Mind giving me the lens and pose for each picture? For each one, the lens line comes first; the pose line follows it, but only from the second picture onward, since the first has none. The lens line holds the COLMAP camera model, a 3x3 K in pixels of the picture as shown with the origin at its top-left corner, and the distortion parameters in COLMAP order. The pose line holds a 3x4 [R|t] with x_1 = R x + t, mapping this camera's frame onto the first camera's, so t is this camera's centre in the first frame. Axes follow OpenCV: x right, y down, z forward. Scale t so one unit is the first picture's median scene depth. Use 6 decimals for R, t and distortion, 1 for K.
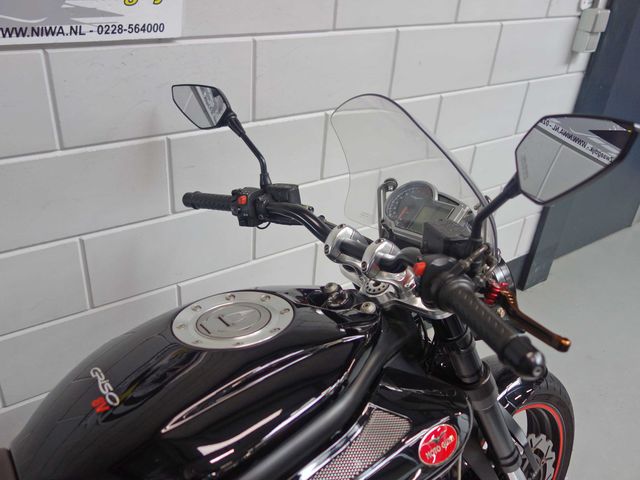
lens RADIAL K [[561.4, 0, 322.3], [0, 561.4, 238.3], [0, 0, 1]] dist [-0.001962, -0.000276]
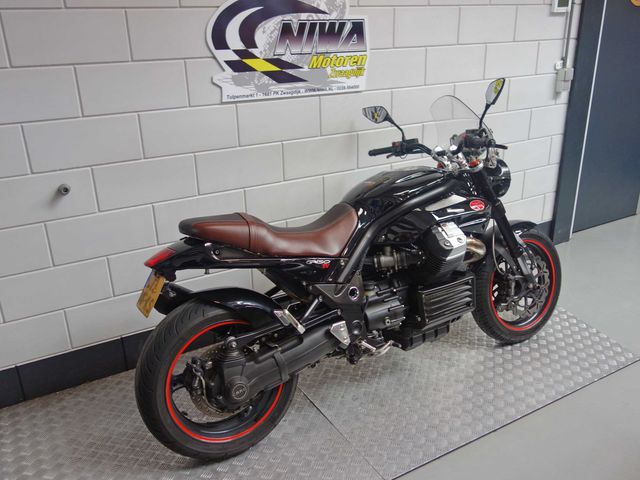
lens RADIAL K [[561.4, 0, 319.4], [0, 561.4, 243.2], [0, 0, 1]] dist [-0.001962, -0.000276]
pose [[0.989237, -0.058031, -0.134324, -0.162264], [0.035319, 0.985549, -0.165665, 0.749877], [0.141996, 0.159138, 0.976991, -1.419831]]
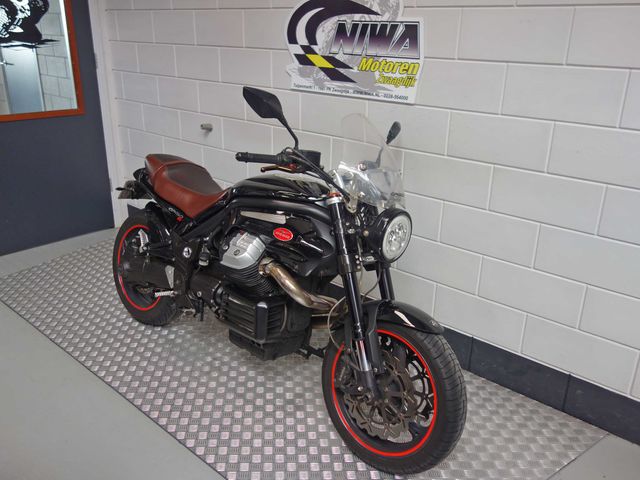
lens RADIAL K [[561.4, 0, 318.9], [0, 561.4, 239.6], [0, 0, 1]] dist [-0.001962, -0.000276]
pose [[0.217860, 0.277518, -0.935693, 1.917611], [-0.491234, 0.859609, 0.140578, -0.033077], [0.843343, 0.429018, 0.323600, 0.223745]]
